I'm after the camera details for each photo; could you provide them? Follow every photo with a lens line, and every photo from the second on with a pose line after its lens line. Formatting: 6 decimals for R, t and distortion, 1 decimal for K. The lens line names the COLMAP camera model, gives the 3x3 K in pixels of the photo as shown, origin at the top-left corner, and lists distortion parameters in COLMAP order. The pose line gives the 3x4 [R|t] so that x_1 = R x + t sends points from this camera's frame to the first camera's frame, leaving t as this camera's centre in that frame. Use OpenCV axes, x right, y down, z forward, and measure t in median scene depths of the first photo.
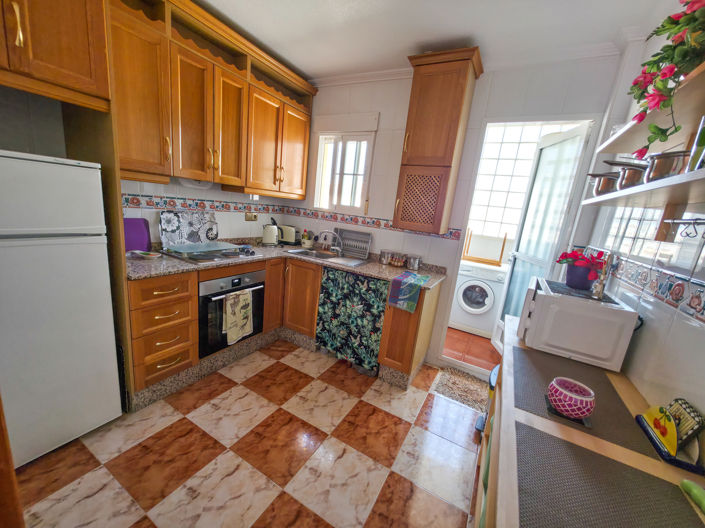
lens RADIAL K [[280.9, 0, 353.0], [0, 280.9, 264.7], [0, 0, 1]] dist [0.001042, 0.000027]
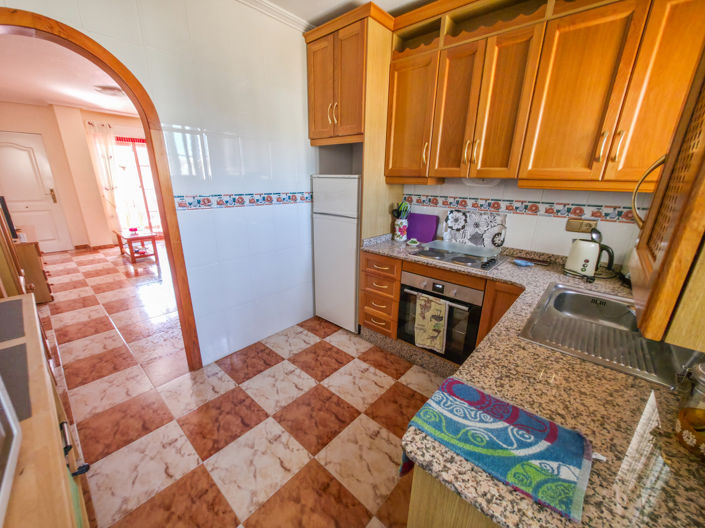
lens RADIAL K [[280.9, 0, 353.7], [0, 280.9, 266.9], [0, 0, 1]] dist [0.001042, 0.000027]
pose [[-0.204816, 0.179959, -0.962115, 0.488301], [-0.246182, 0.941883, 0.228582, -0.137519], [0.947335, 0.283673, -0.148611, 0.854042]]
